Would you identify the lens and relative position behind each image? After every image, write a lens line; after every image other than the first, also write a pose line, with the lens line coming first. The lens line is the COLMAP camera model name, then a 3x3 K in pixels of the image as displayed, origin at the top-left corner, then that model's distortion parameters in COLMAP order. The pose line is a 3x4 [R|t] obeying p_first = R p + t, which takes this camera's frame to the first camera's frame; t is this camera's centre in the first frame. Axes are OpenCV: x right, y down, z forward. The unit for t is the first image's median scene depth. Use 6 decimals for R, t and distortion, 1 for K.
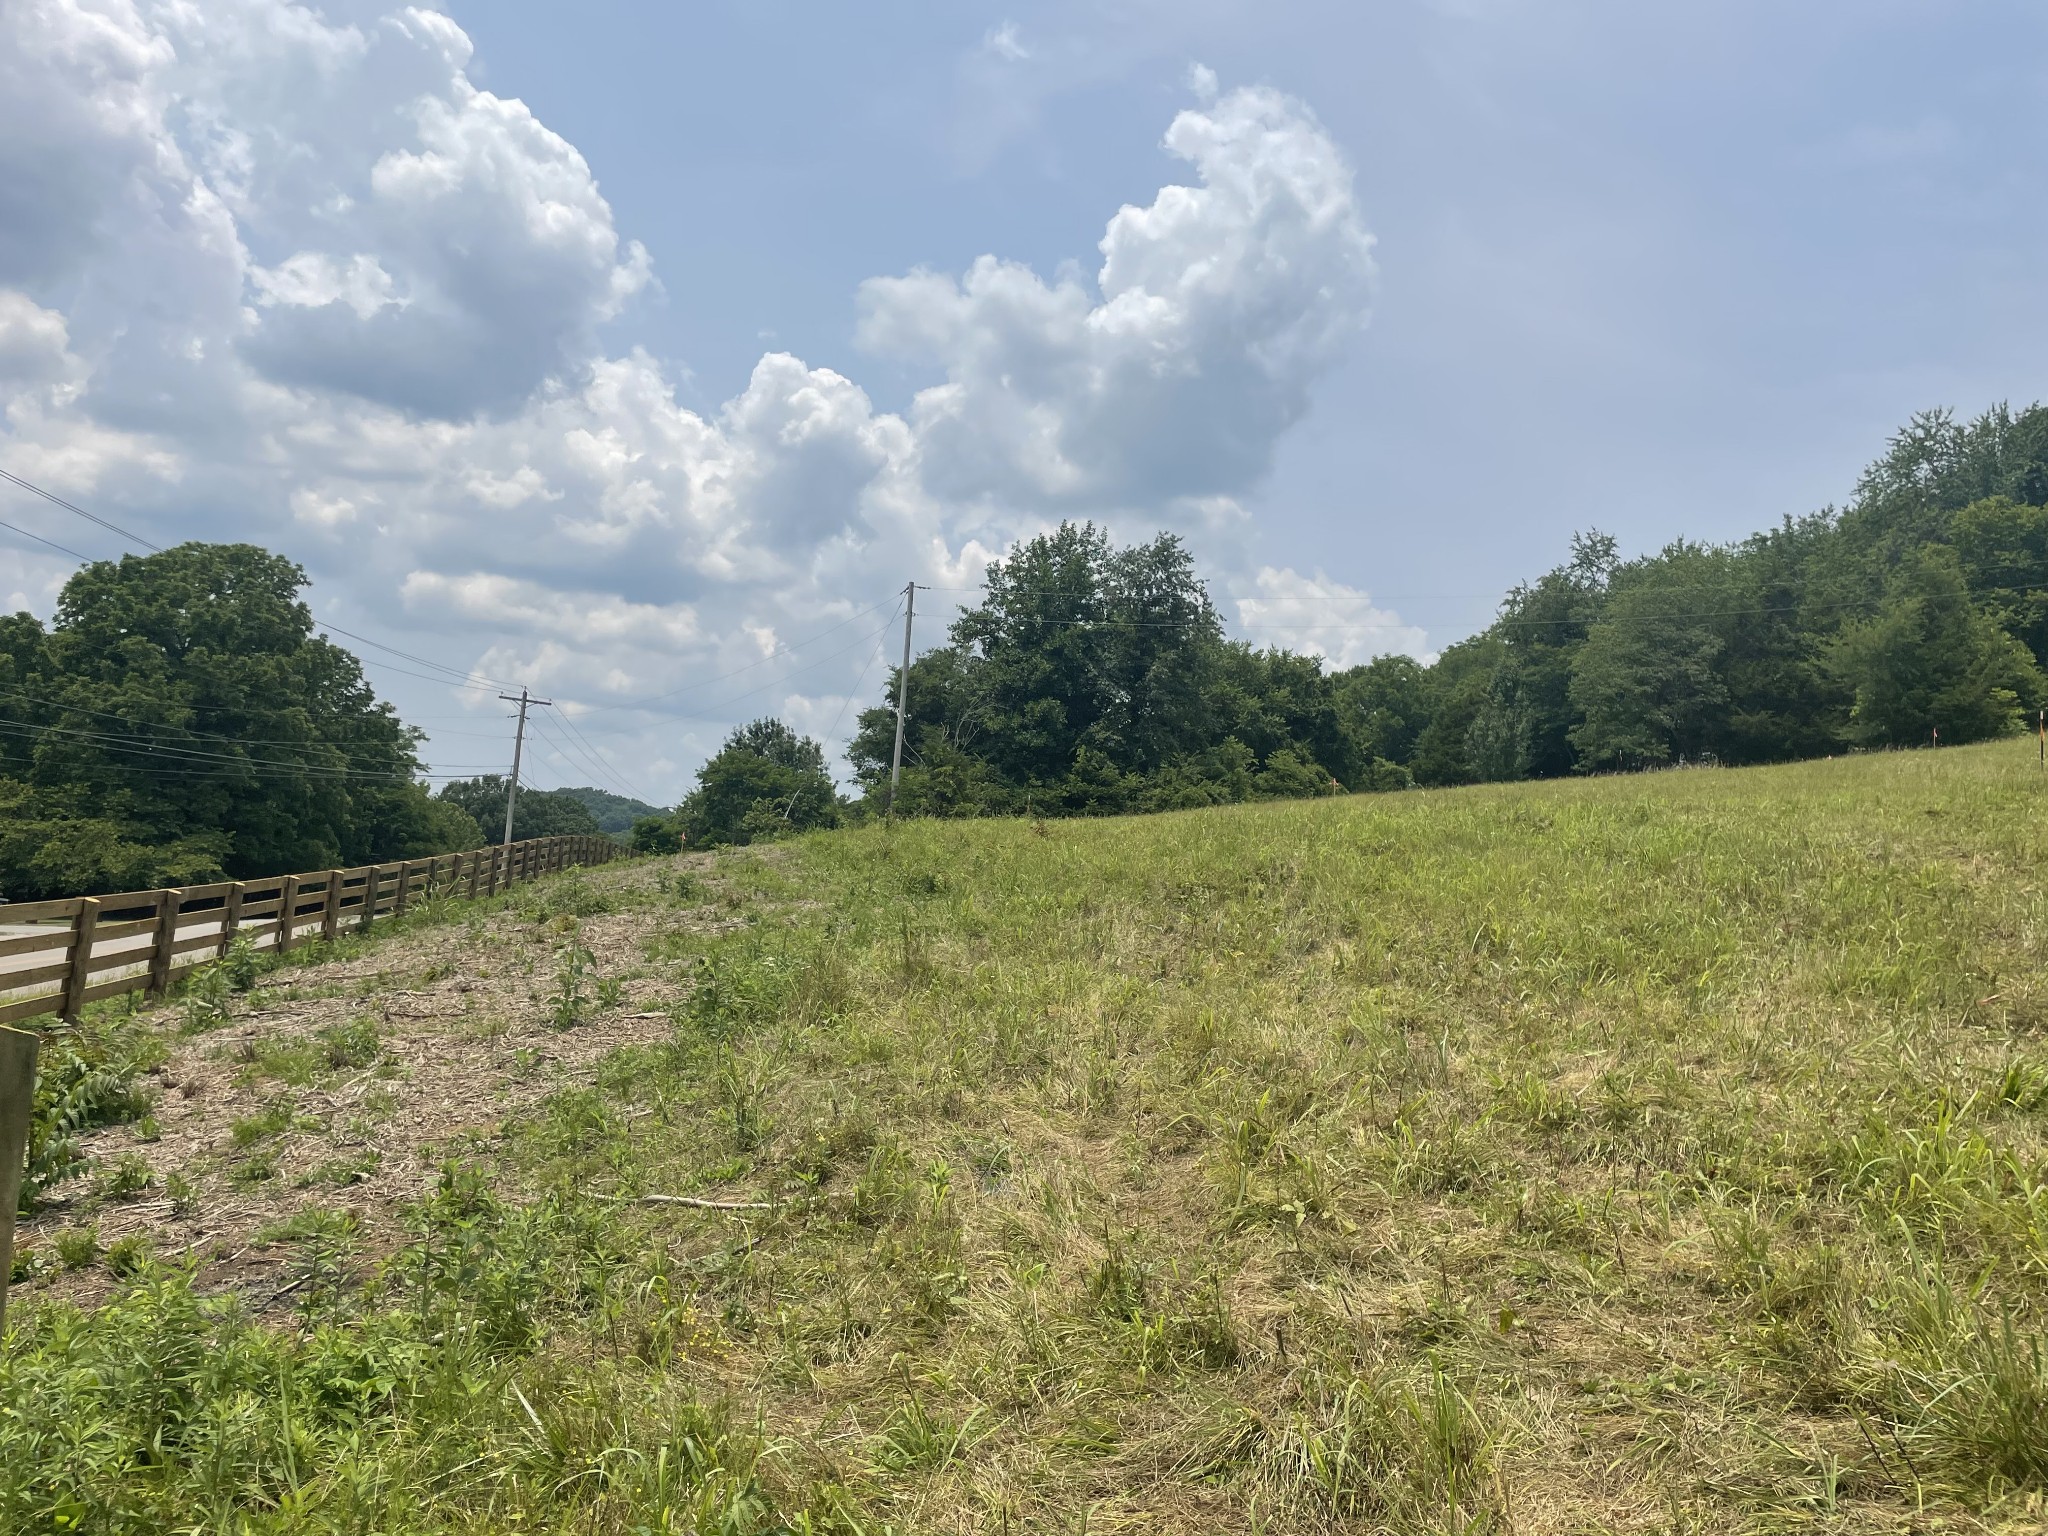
lens RADIAL K [[1535.9, 0, 1033.9], [0, 1535.9, 769.5], [0, 0, 1]] dist [0.082326, -0.109545]
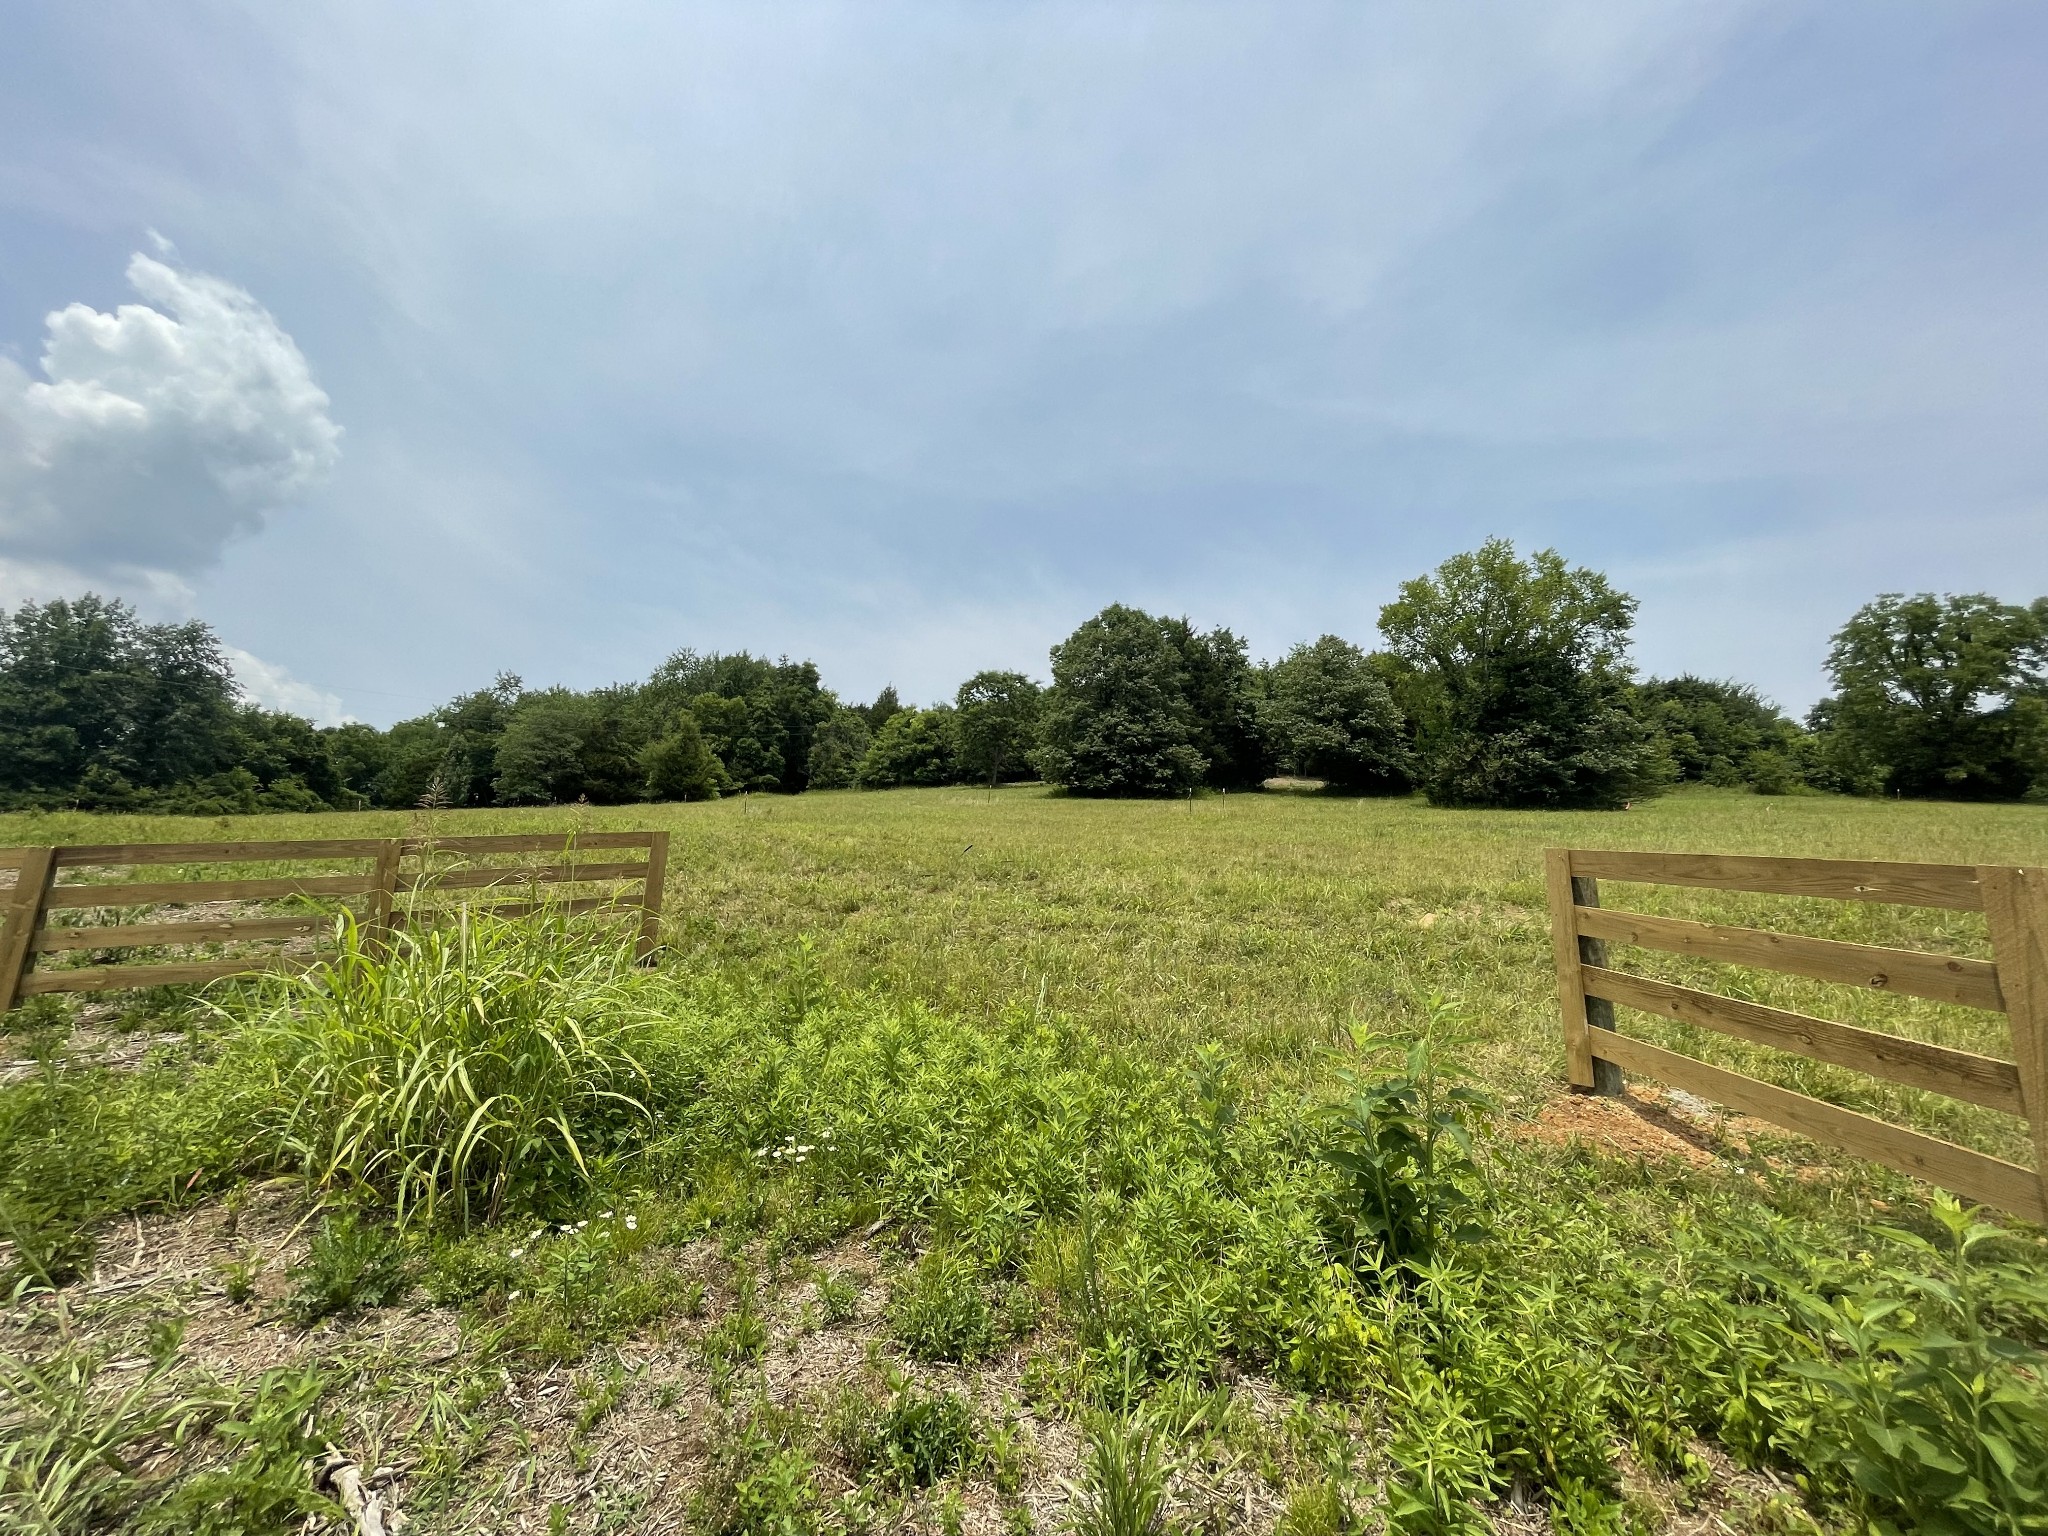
lens RADIAL K [[924.3, 0, 1052.6], [0, 924.3, 768.5], [0, 0, 1]] dist [-0.008454, 0.002291]
pose [[0.572244, 0.086529, 0.815506, -0.185449], [-0.049802, 0.996249, -0.070761, 0.004388], [-0.818570, -0.000121, 0.574407, -0.175035]]
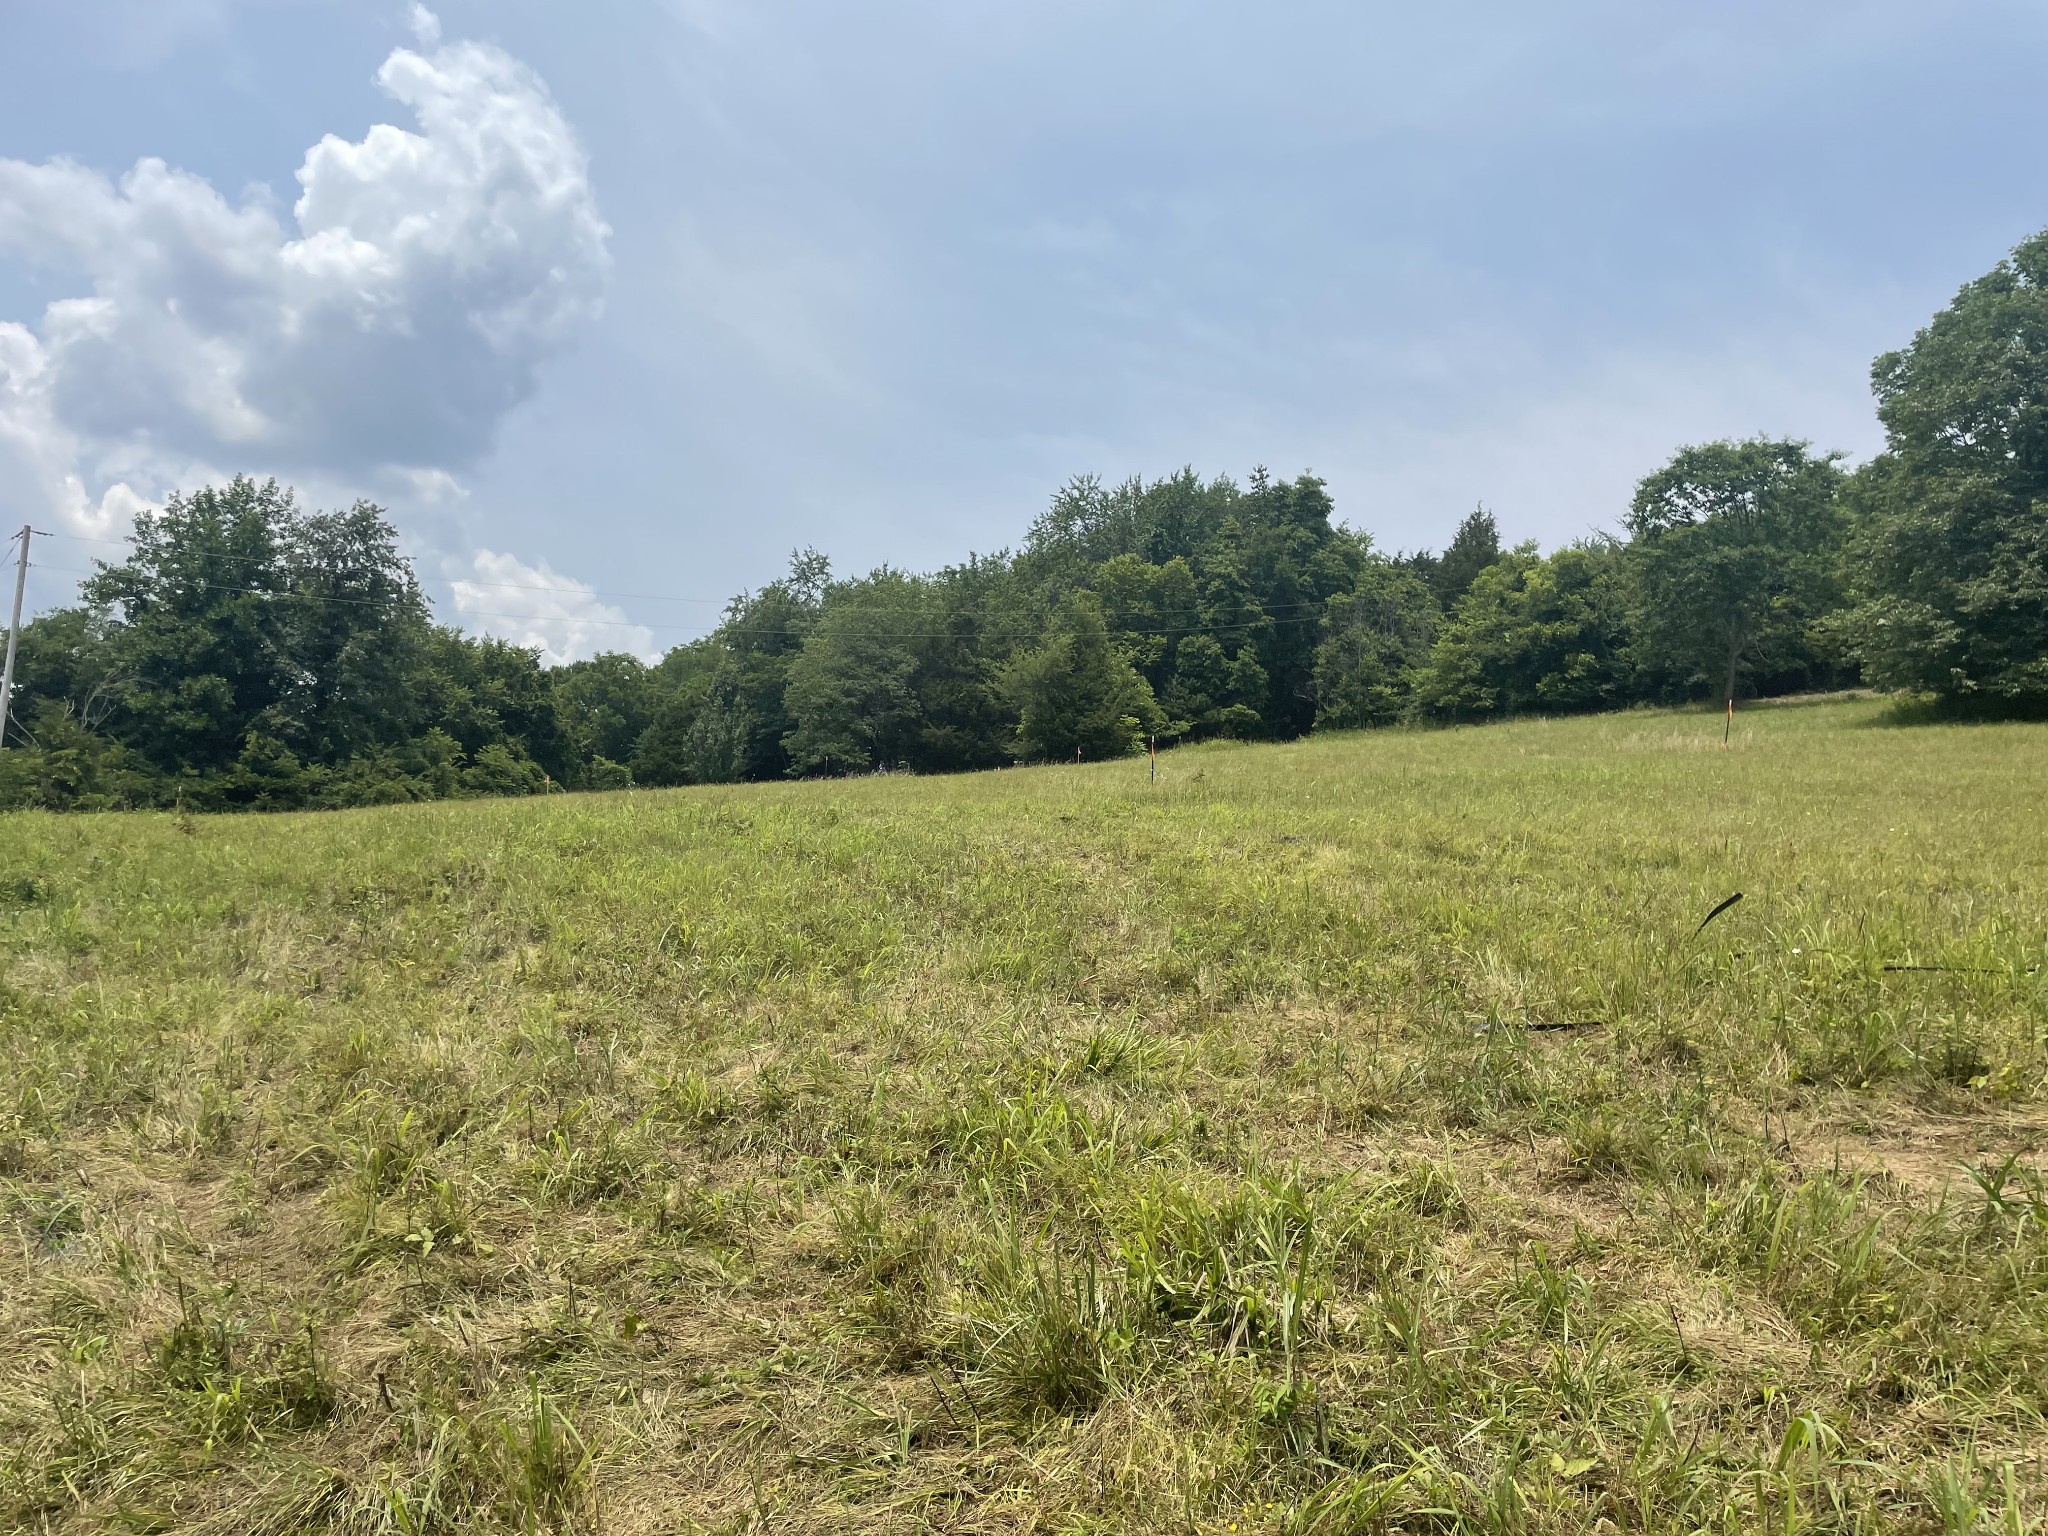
lens RADIAL K [[1535.9, 0, 1044.6], [0, 1535.9, 763.8], [0, 0, 1]] dist [0.082326, -0.109545]
pose [[0.878459, 0.031128, 0.476802, 0.006311], [-0.029249, 0.999508, -0.011363, -0.000035], [-0.476921, -0.003964, 0.878937, 0.000596]]
